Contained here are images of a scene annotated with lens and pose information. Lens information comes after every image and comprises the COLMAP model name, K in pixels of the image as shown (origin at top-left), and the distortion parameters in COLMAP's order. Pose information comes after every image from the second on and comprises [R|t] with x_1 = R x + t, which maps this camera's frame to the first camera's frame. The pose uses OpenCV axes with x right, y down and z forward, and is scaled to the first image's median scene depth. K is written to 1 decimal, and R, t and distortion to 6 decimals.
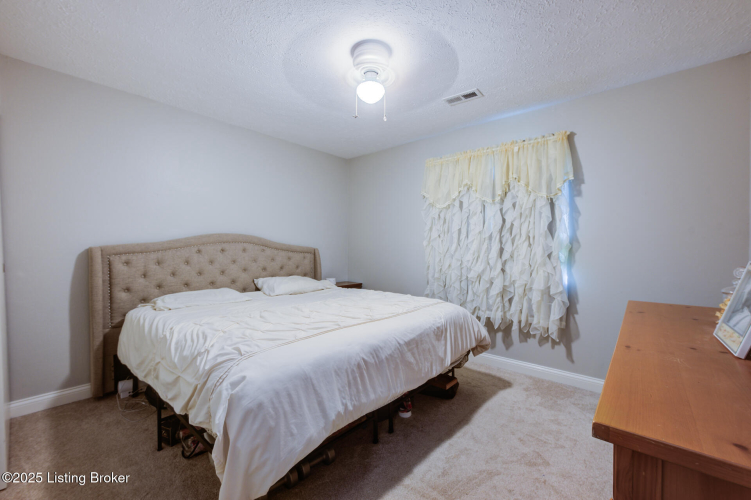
lens RADIAL K [[310.9, 0, 374.3], [0, 310.9, 250.1], [0, 0, 1]] dist [0.001673, 0.000047]
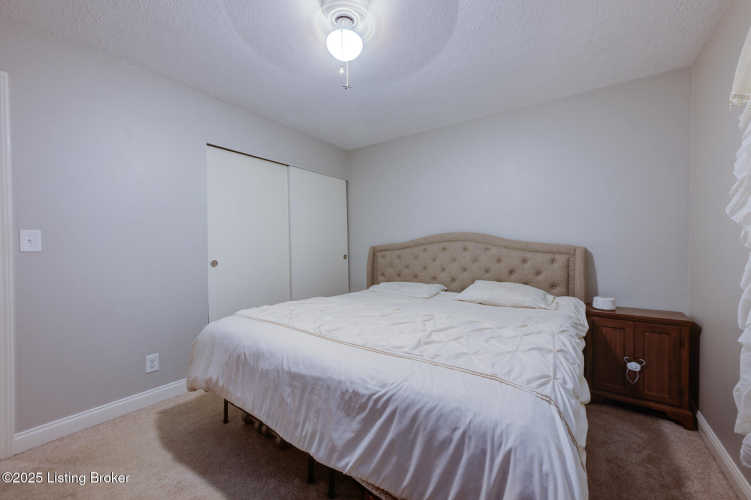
lens RADIAL K [[295.0, 0, 374.5], [0, 295.0, 250.1], [0, 0, 1]] dist [0.001126, -0.000051]
pose [[0.094583, 0.011422, -0.995451, 0.487383], [-0.007324, 0.999915, 0.010777, -0.004044], [0.995490, 0.006271, 0.094659, 0.667247]]
